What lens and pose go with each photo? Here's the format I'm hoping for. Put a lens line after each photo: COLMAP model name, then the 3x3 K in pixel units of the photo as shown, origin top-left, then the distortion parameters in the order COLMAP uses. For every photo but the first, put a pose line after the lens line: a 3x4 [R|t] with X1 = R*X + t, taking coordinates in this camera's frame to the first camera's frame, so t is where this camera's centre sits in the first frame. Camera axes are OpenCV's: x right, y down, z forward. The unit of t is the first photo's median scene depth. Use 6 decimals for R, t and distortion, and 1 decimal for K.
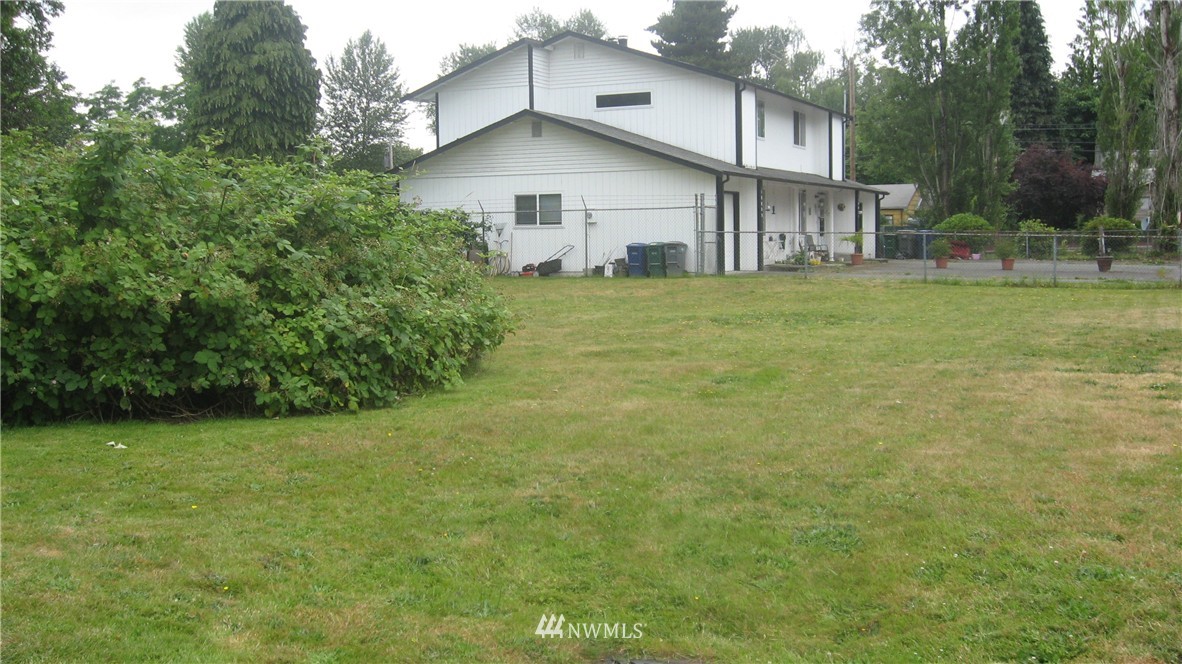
lens RADIAL K [[1231.9, 0, 591.0], [0, 1231.9, 332.0], [0, 0, 1]] dist [-0.116780, 0.020799]
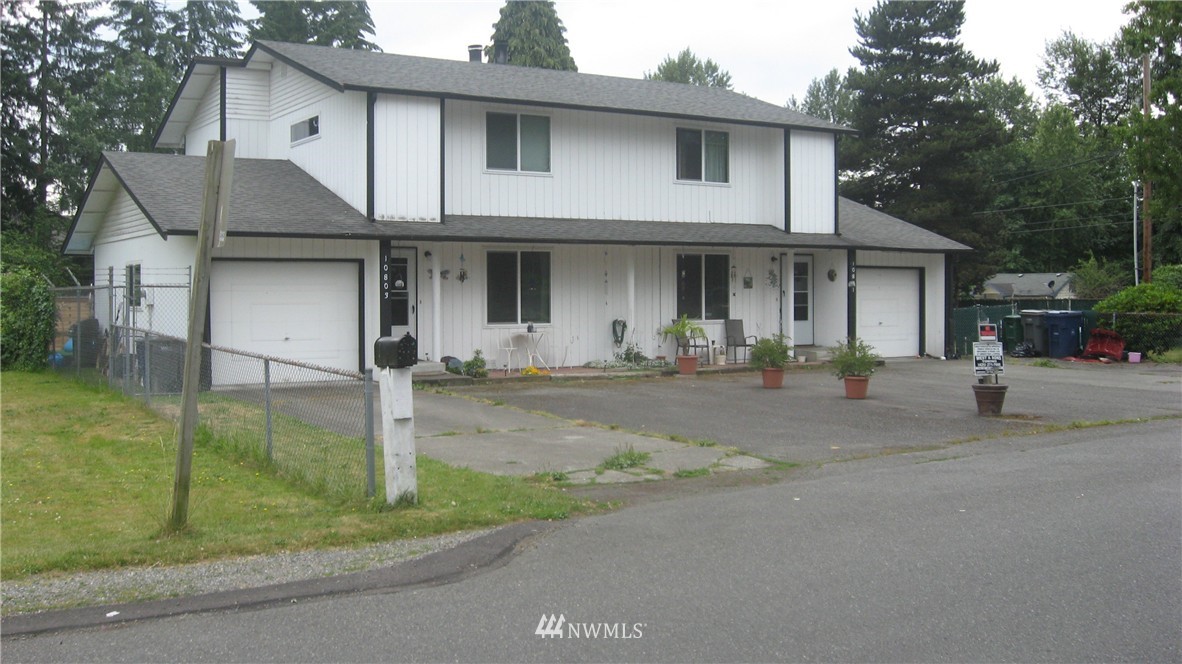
lens RADIAL K [[1231.9, 0, 591.0], [0, 1231.9, 332.0], [0, 0, 1]] dist [-0.116780, 0.020799]
pose [[0.850726, 0.030568, -0.524720, 0.441815], [-0.051703, 0.998333, -0.025668, -0.050232], [0.523060, 0.048966, 0.850888, 0.397573]]
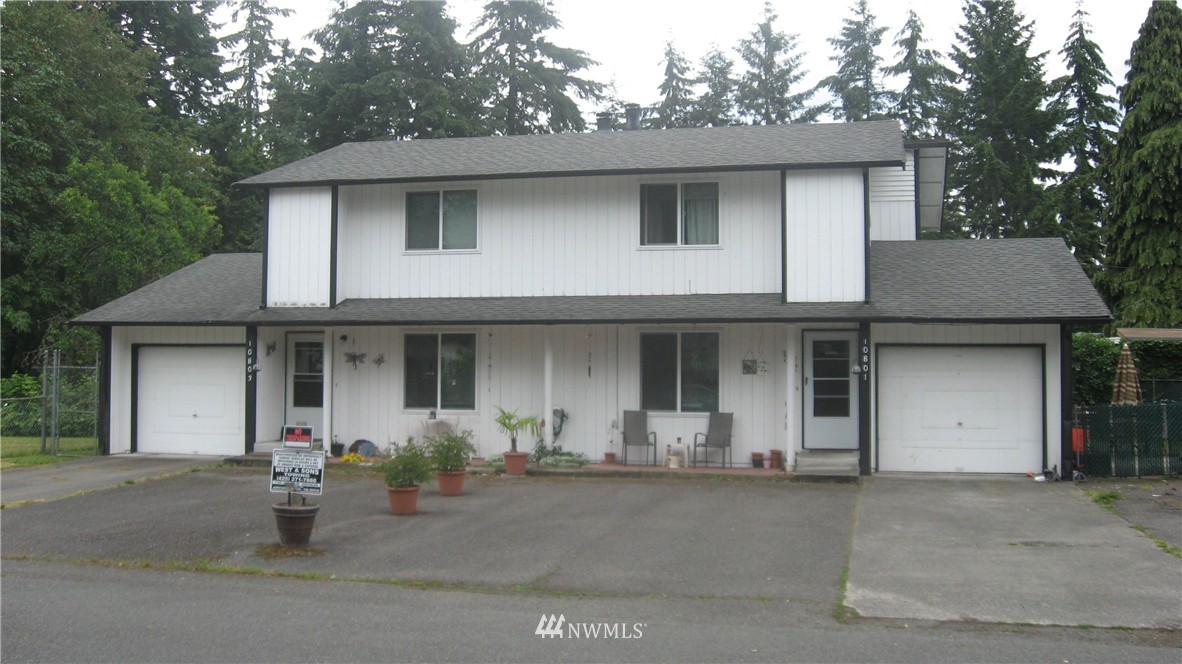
lens RADIAL K [[1231.9, 0, 591.0], [0, 1231.9, 332.0], [0, 0, 1]] dist [-0.116780, 0.020799]
pose [[0.223108, -0.011302, -0.974728, 0.656559], [-0.083174, 0.996065, -0.030587, -0.089742], [0.971239, 0.087897, 0.221290, 0.804156]]
